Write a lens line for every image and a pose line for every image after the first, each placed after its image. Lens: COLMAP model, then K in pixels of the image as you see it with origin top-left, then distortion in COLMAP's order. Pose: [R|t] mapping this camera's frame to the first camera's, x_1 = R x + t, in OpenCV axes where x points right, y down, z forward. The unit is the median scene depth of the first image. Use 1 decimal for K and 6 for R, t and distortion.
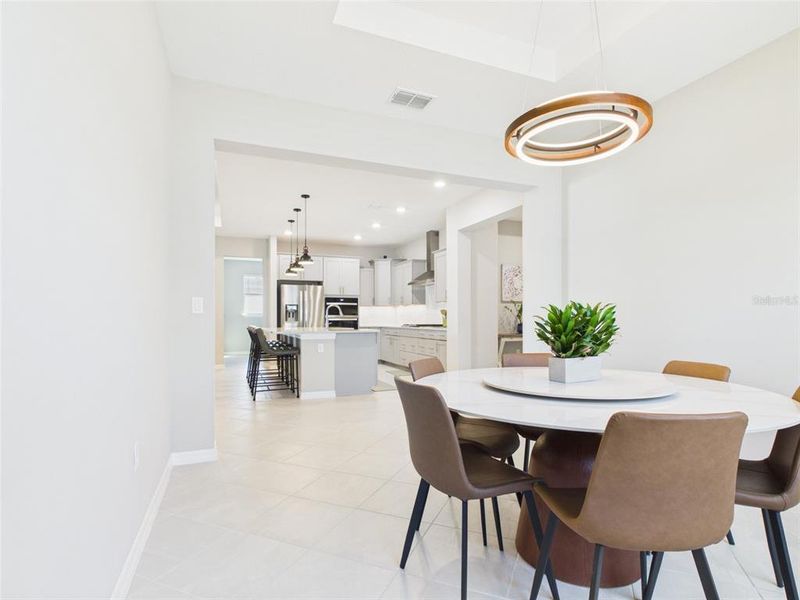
lens RADIAL K [[423.7, 0, 400.3], [0, 423.7, 315.0], [0, 0, 1]] dist [0.001192, -0.000706]
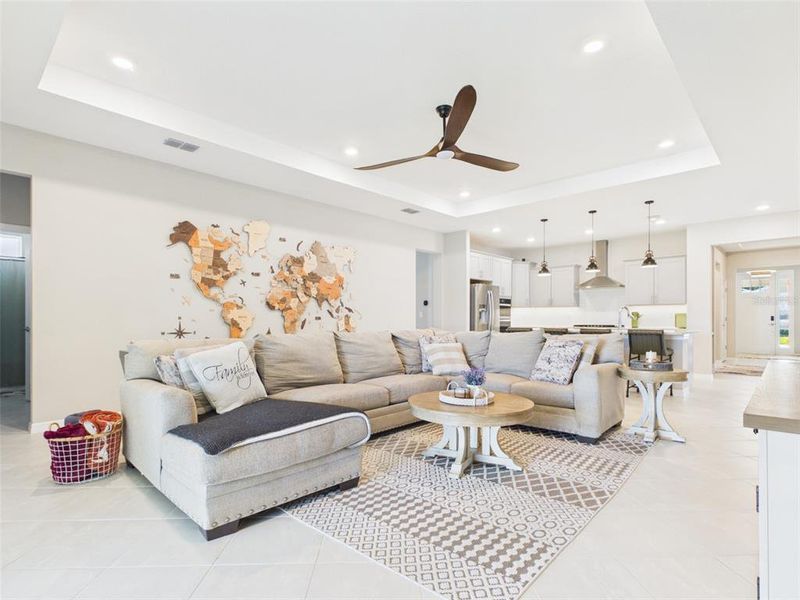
lens RADIAL K [[423.7, 0, 400.3], [0, 423.7, 315.0], [0, 0, 1]] dist [0.001192, -0.000706]
pose [[0.906151, 0.009971, 0.422836, -0.774192], [-0.008100, 0.999948, -0.006222, 0.005649], [-0.422876, 0.002213, 0.906185, 0.202952]]
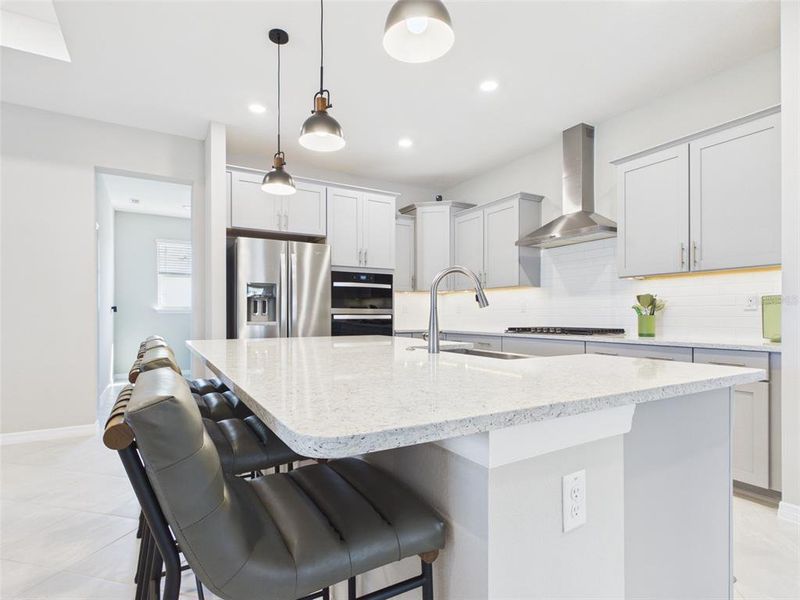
lens RADIAL K [[423.7, 0, 400.3], [0, 423.7, 315.0], [0, 0, 1]] dist [0.001192, -0.000706]
pose [[0.989360, 0.002063, 0.145474, -0.166401], [-0.003567, 0.999943, 0.010074, 0.002604], [-0.145445, -0.010485, 0.989311, 0.508160]]
